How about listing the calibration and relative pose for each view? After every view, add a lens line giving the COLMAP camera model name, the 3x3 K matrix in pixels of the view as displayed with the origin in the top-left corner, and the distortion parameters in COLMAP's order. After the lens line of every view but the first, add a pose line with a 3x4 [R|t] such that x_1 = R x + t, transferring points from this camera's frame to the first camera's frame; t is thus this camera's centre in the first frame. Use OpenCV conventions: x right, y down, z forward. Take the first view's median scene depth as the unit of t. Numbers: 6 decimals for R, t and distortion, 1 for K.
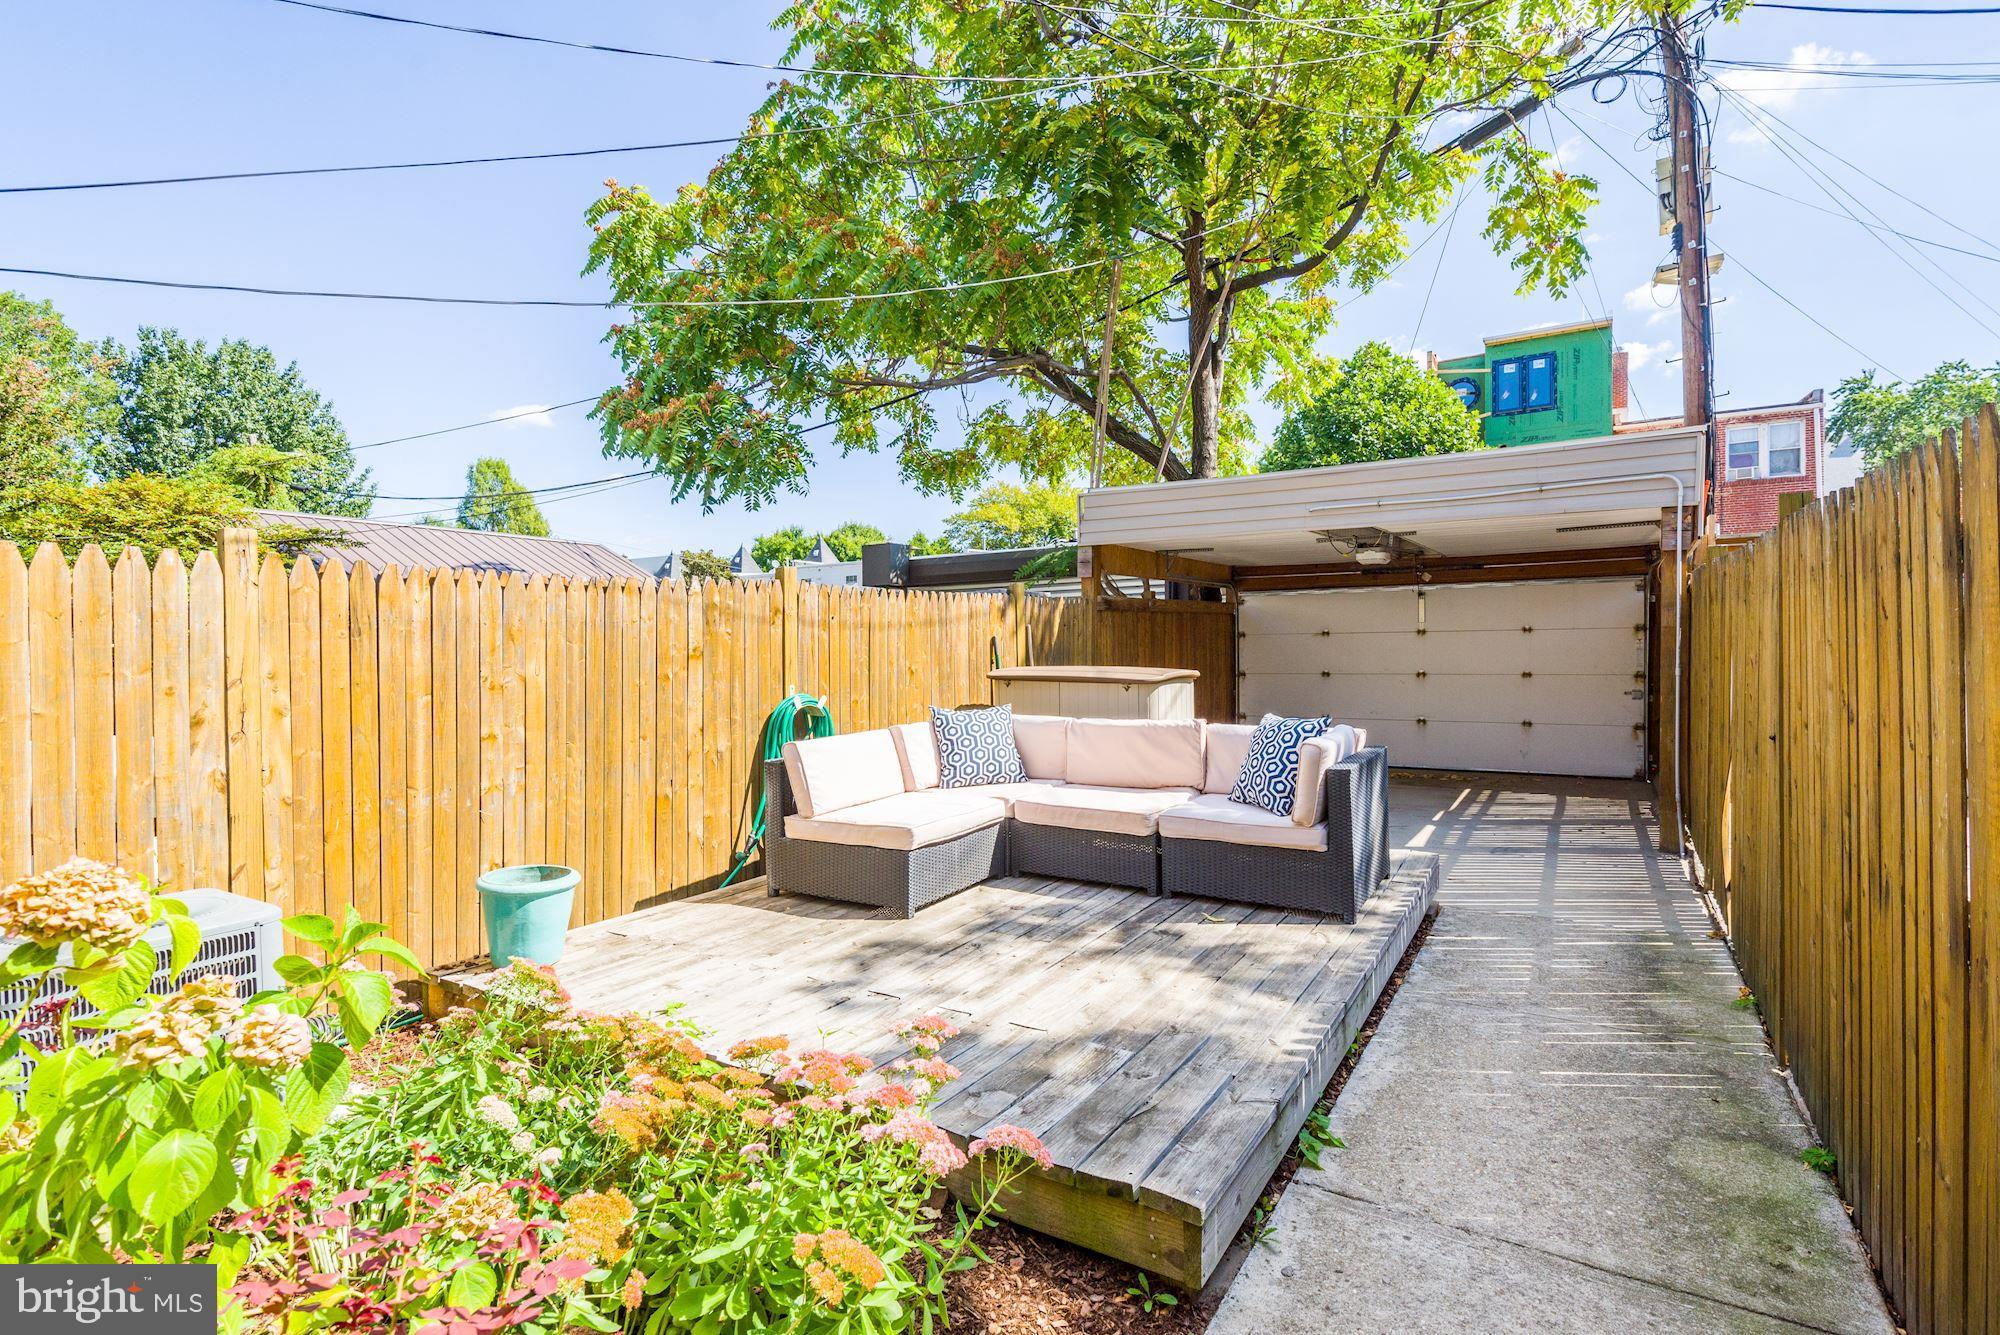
lens RADIAL K [[979.5, 0, 1002.3], [0, 979.5, 643.9], [0, 0, 1]] dist [-0.000084, -0.000063]
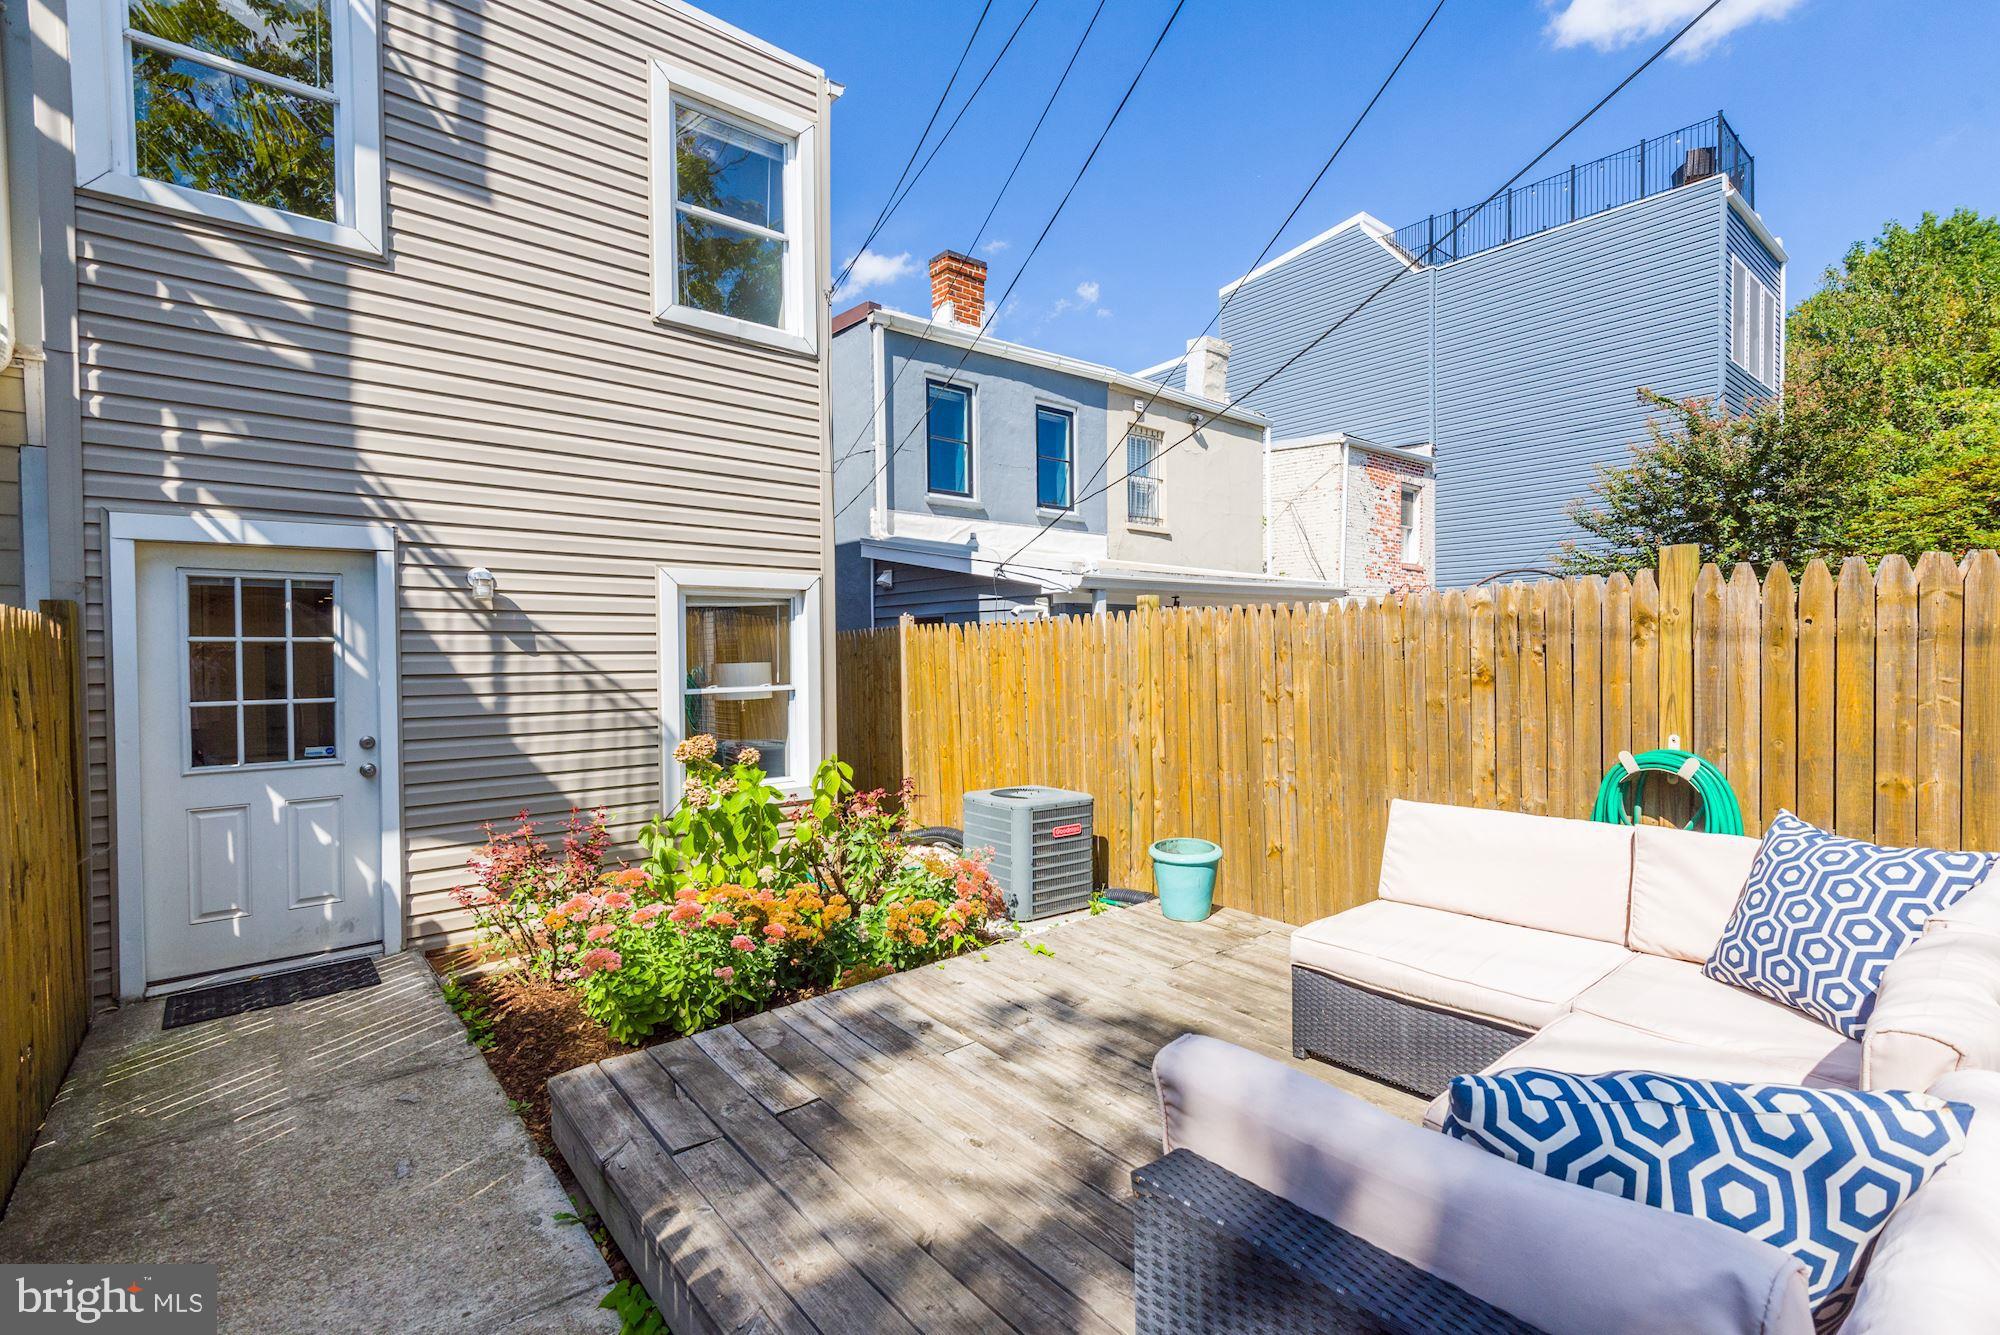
lens RADIAL K [[910.6, 0, 1011.0], [0, 910.6, 660.5], [0, 0, 1]] dist [-0.029699, -0.000906]
pose [[-0.319524, 0.021436, -0.947336, 0.728557], [0.009318, 0.999767, 0.019480, -0.032344], [0.947532, -0.002603, -0.319649, 1.237383]]
